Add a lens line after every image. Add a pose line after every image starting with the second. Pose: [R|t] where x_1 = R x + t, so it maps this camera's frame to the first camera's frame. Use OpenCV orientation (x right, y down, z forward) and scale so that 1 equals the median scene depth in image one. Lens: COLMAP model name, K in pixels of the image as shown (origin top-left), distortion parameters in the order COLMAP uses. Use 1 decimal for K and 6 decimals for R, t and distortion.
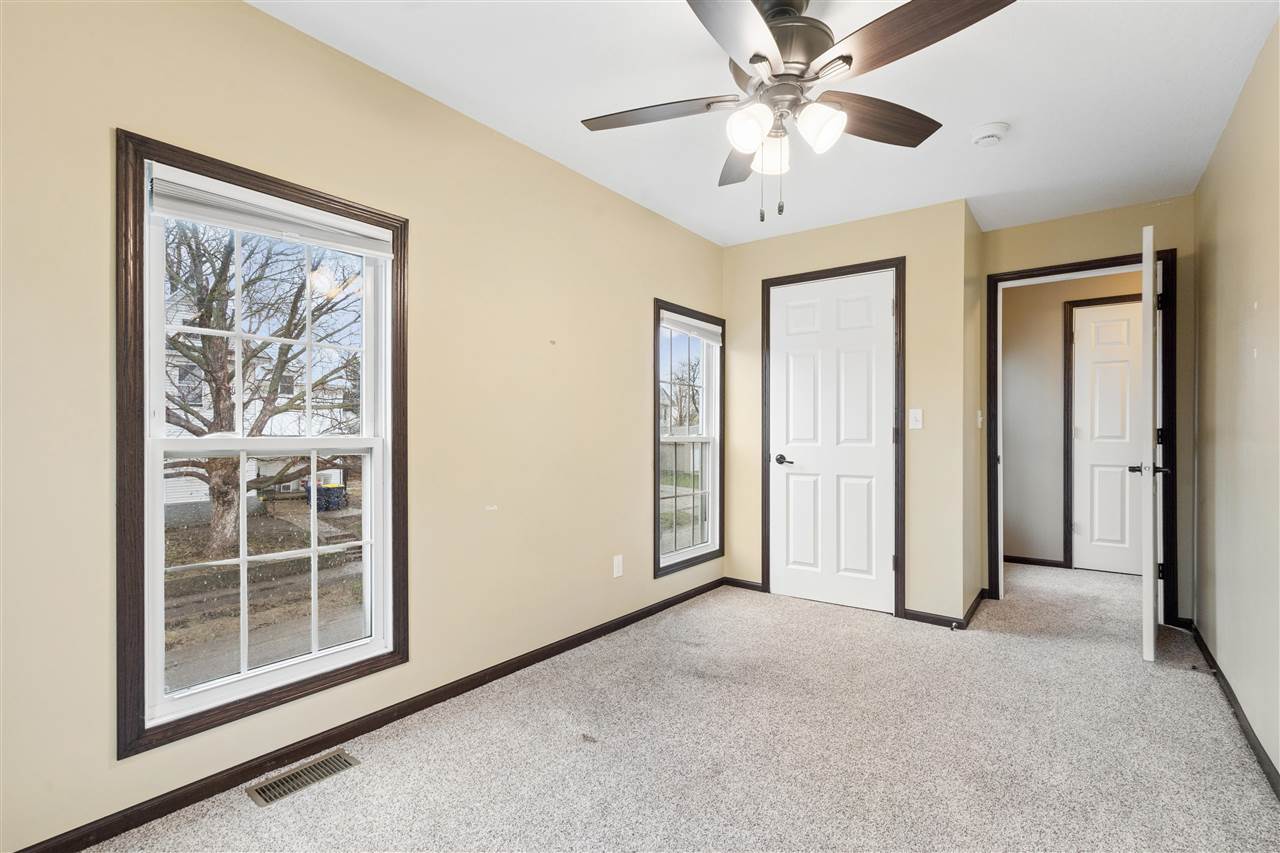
lens RADIAL K [[589.3, 0, 638.8], [0, 589.3, 434.4], [0, 0, 1]] dist [-0.009554, 0.000211]
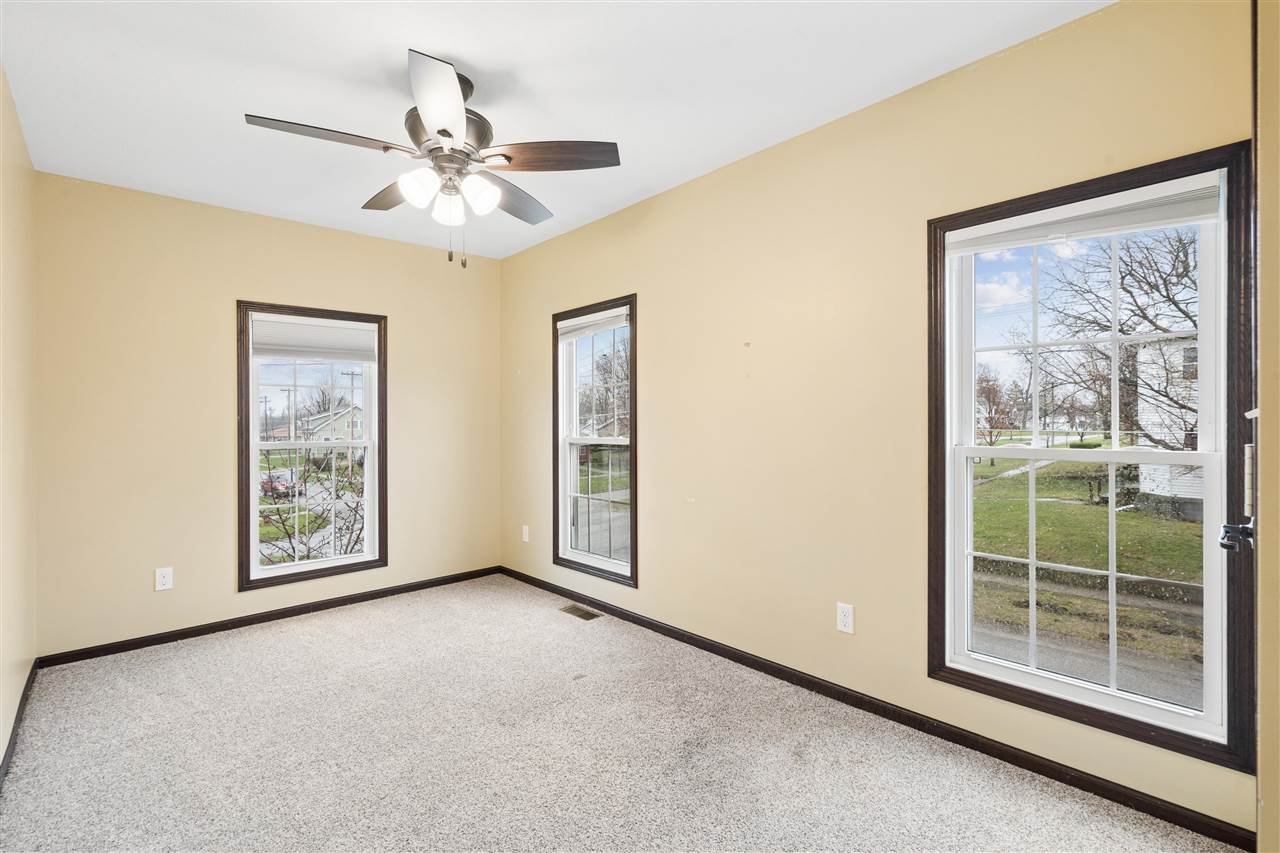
lens RADIAL K [[589.3, 0, 645.4], [0, 589.3, 422.4], [0, 0, 1]] dist [-0.009554, 0.000211]
pose [[-0.177234, -0.004796, -0.984157, 0.796817], [-0.000691, 0.999988, -0.004749, -0.020339], [0.984169, -0.000162, -0.177235, 0.950101]]
